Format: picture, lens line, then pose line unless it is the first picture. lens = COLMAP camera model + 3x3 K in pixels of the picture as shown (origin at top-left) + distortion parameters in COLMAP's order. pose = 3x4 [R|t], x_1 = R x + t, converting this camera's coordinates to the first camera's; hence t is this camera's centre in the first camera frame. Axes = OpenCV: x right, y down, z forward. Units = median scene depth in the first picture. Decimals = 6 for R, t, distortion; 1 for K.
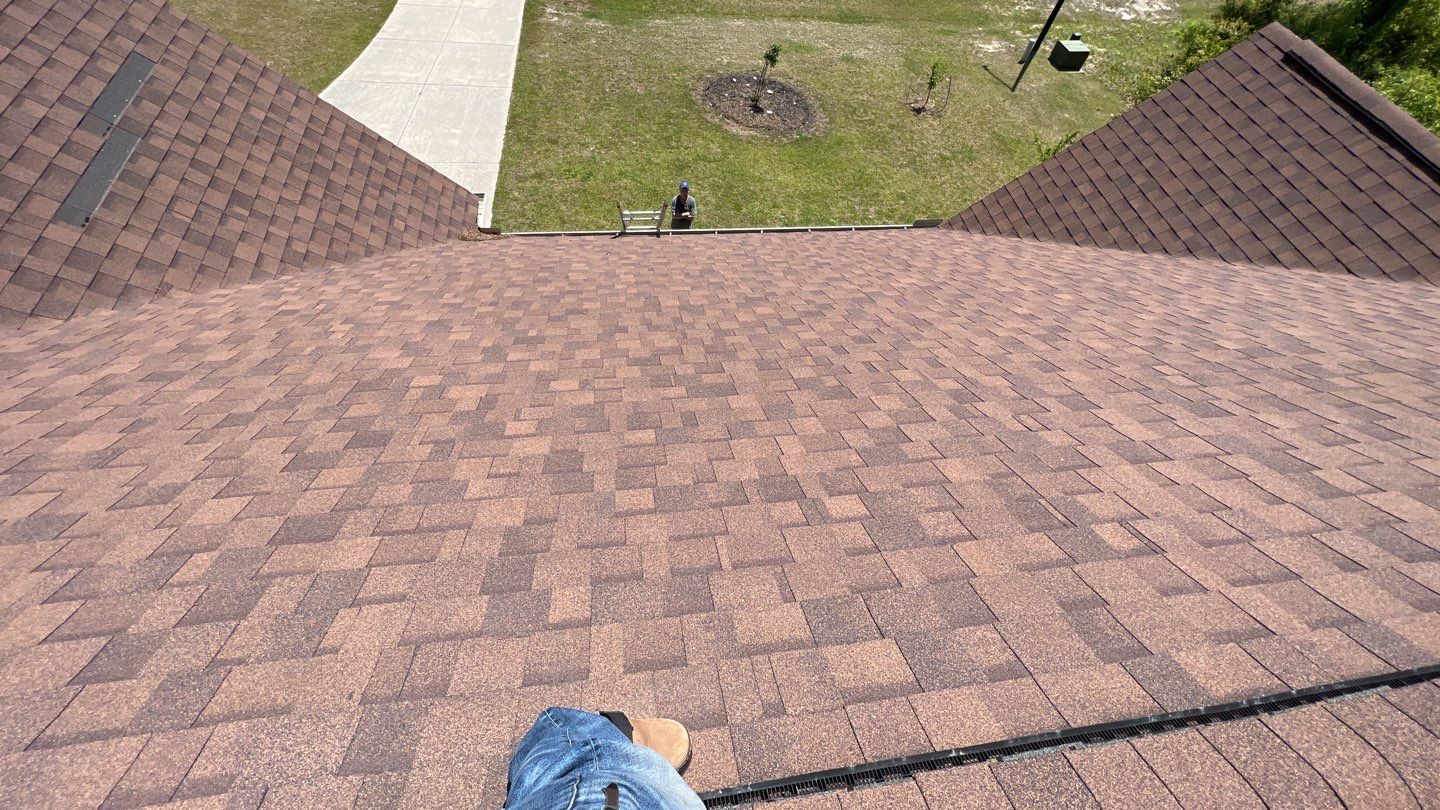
lens RADIAL K [[575.0, 0, 716.8], [0, 575.0, 402.9], [0, 0, 1]] dist [-0.002381, 0.000778]
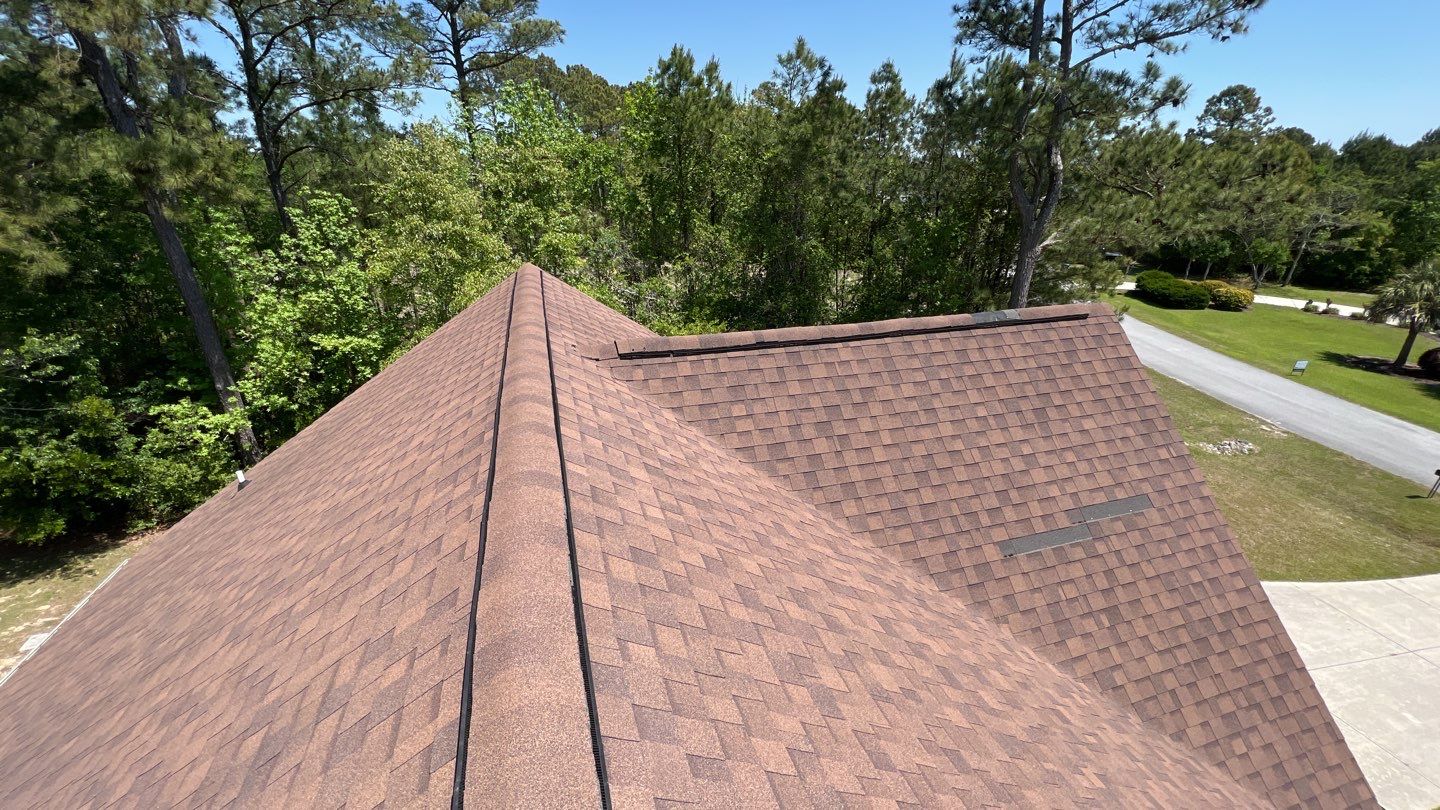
lens RADIAL K [[575.0, 0, 717.5], [0, 575.0, 403.7], [0, 0, 1]] dist [-0.002381, 0.000778]
pose [[0.151539, 0.283389, -0.946957, -0.038241], [-0.824409, 0.564778, 0.037089, -0.007289], [0.545331, 0.775059, 0.319214, -0.042436]]
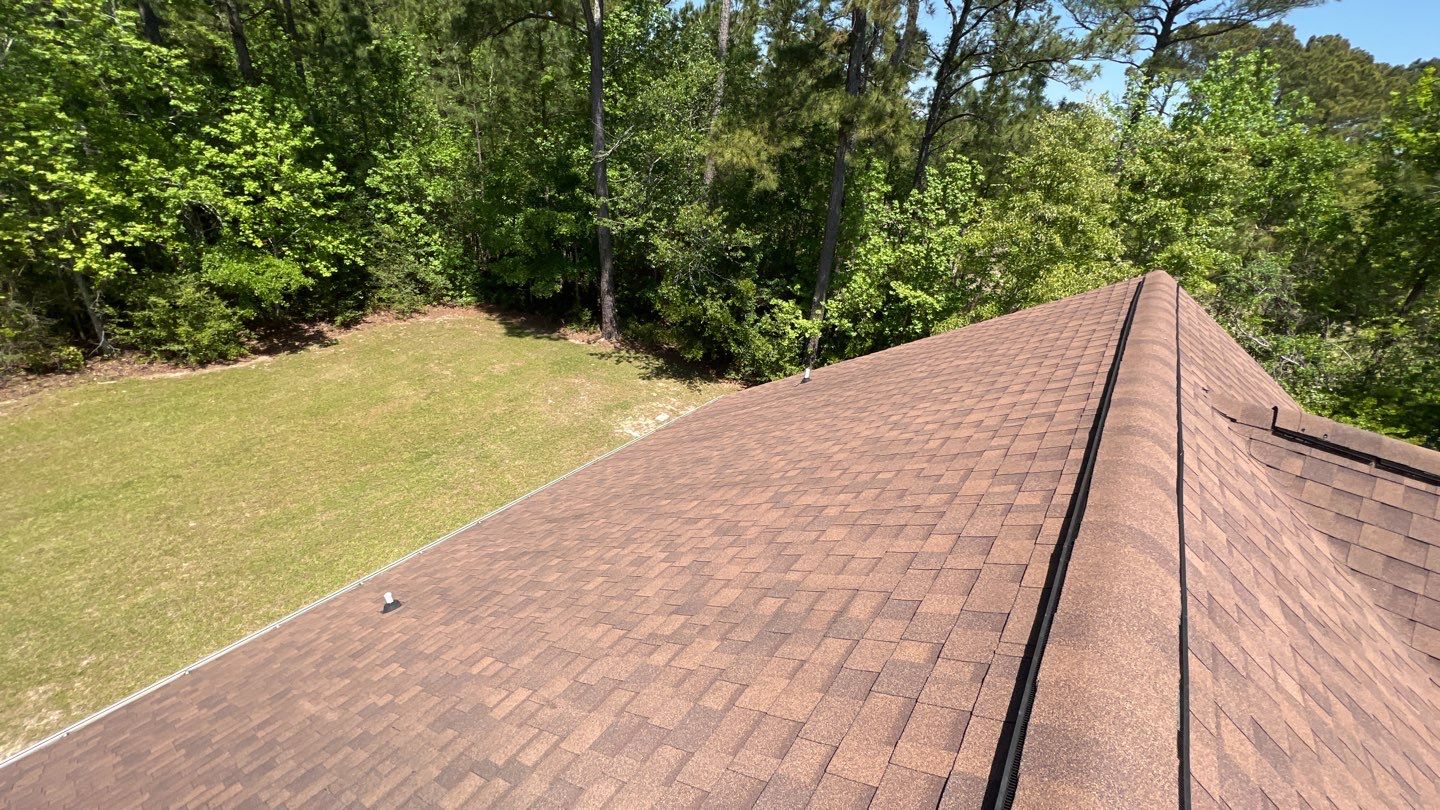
lens RADIAL K [[575.0, 0, 714.8], [0, 575.0, 405.4], [0, 0, 1]] dist [-0.002381, 0.000778]
pose [[-0.688939, 0.172988, -0.703873, -0.074236], [-0.684727, 0.163166, 0.710300, 0.088784], [0.237722, 0.971315, 0.006038, -0.075865]]
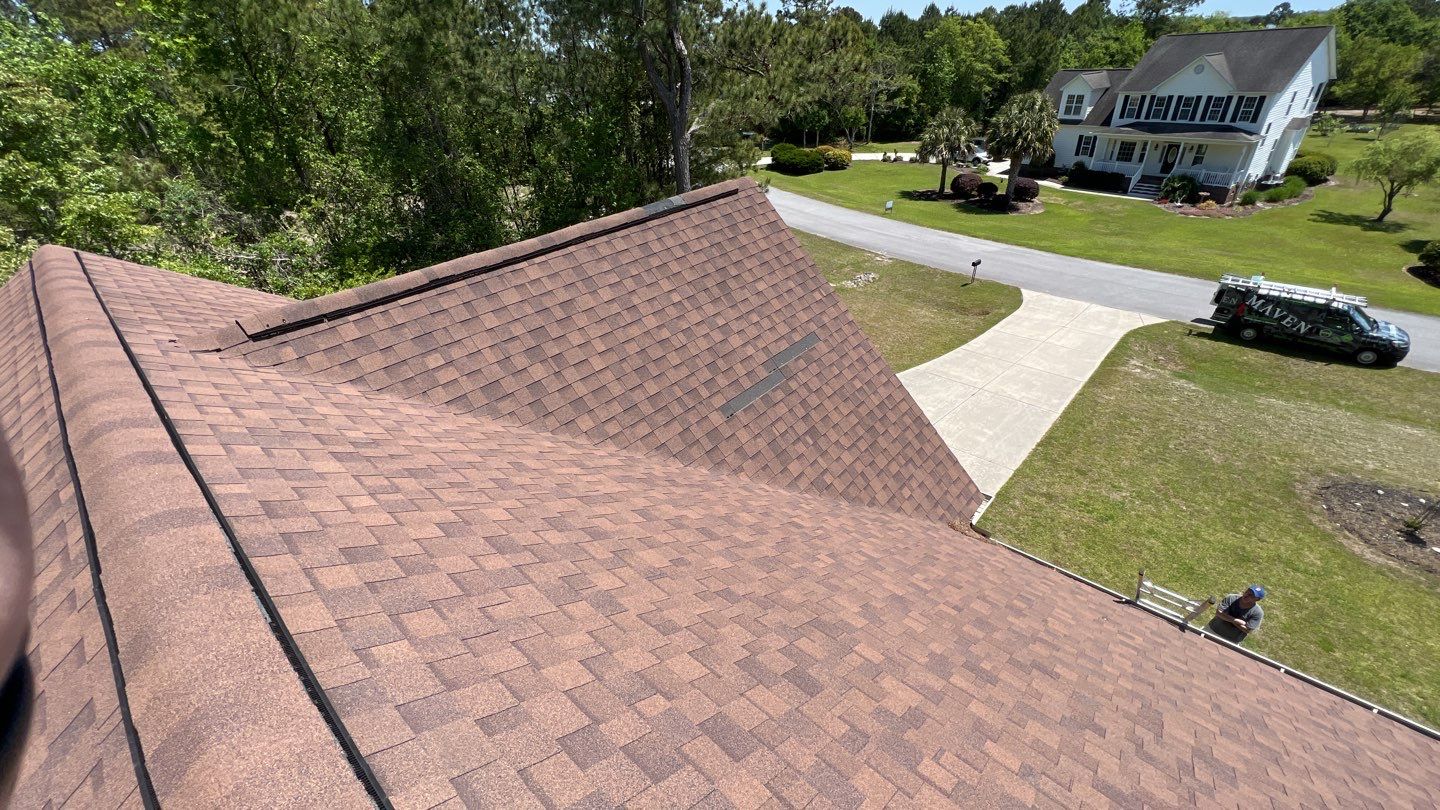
lens RADIAL K [[575.0, 0, 717.4], [0, 575.0, 403.6], [0, 0, 1]] dist [-0.002381, 0.000778]
pose [[0.634877, 0.279787, -0.720174, -0.036144], [-0.575718, 0.792944, -0.199472, -0.016462], [0.515248, 0.541257, 0.664500, -0.024883]]
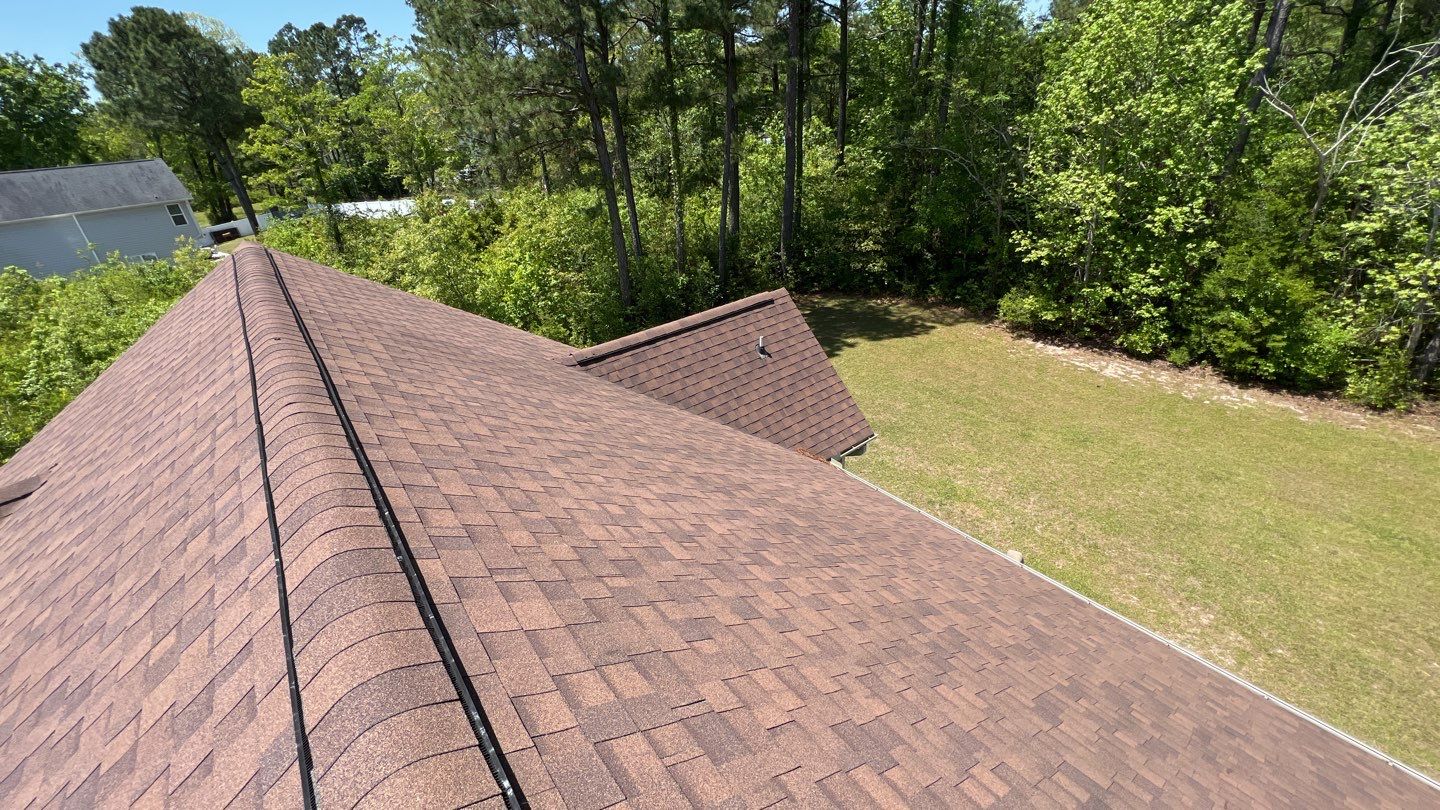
lens RADIAL K [[575.0, 0, 716.3], [0, 575.0, 404.2], [0, 0, 1]] dist [-0.002381, 0.000778]
pose [[-0.505539, -0.455923, 0.732505, 0.066999], [0.733331, 0.220262, 0.643204, 0.044869], [-0.454594, 0.862333, 0.222991, -0.039699]]
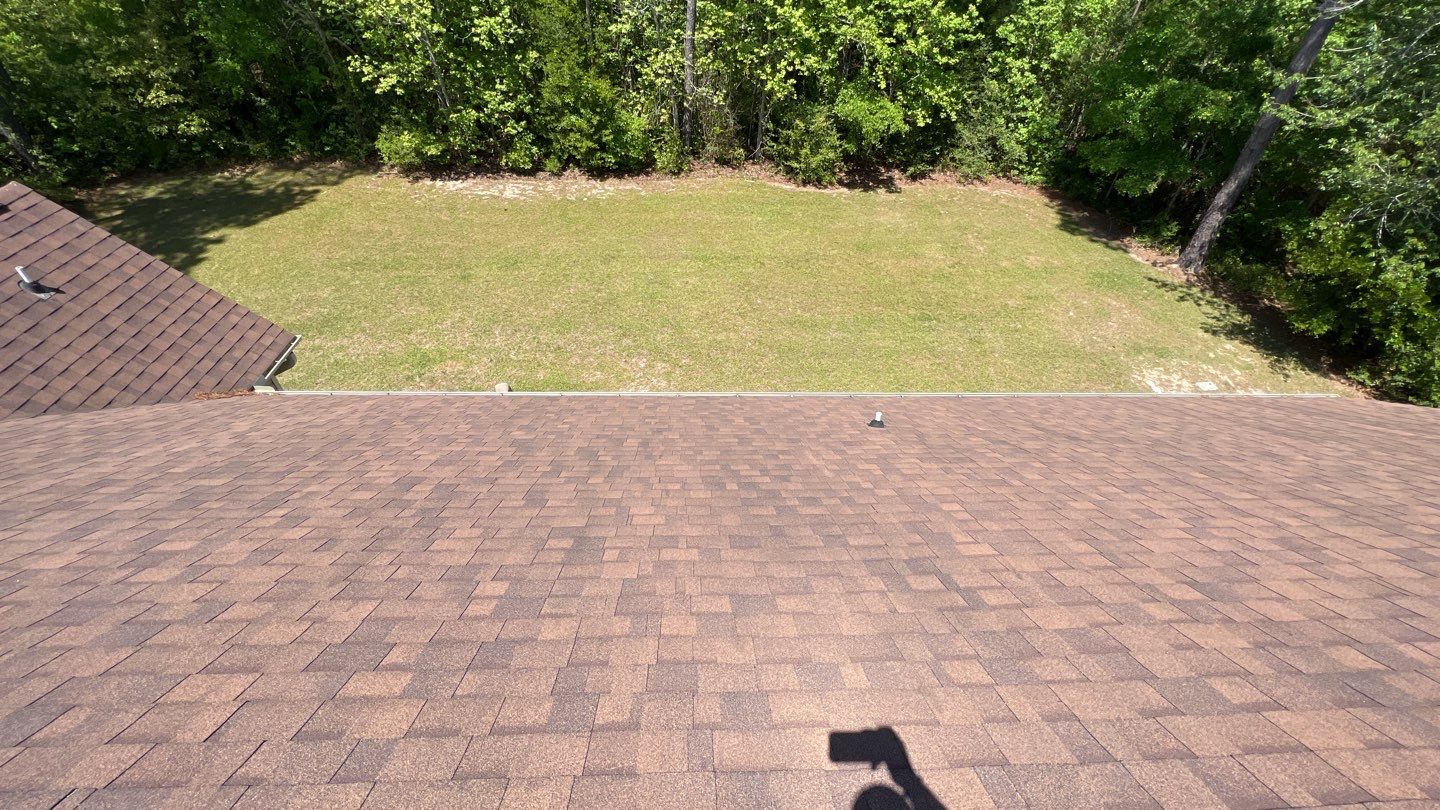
lens RADIAL K [[575.0, 0, 718.0], [0, 575.0, 404.1], [0, 0, 1]] dist [-0.002381, 0.000778]
pose [[-0.985708, -0.167374, -0.019118, 0.008171], [0.009826, -0.170418, 0.985323, 0.094237], [-0.168175, 0.971053, 0.169627, -0.049588]]
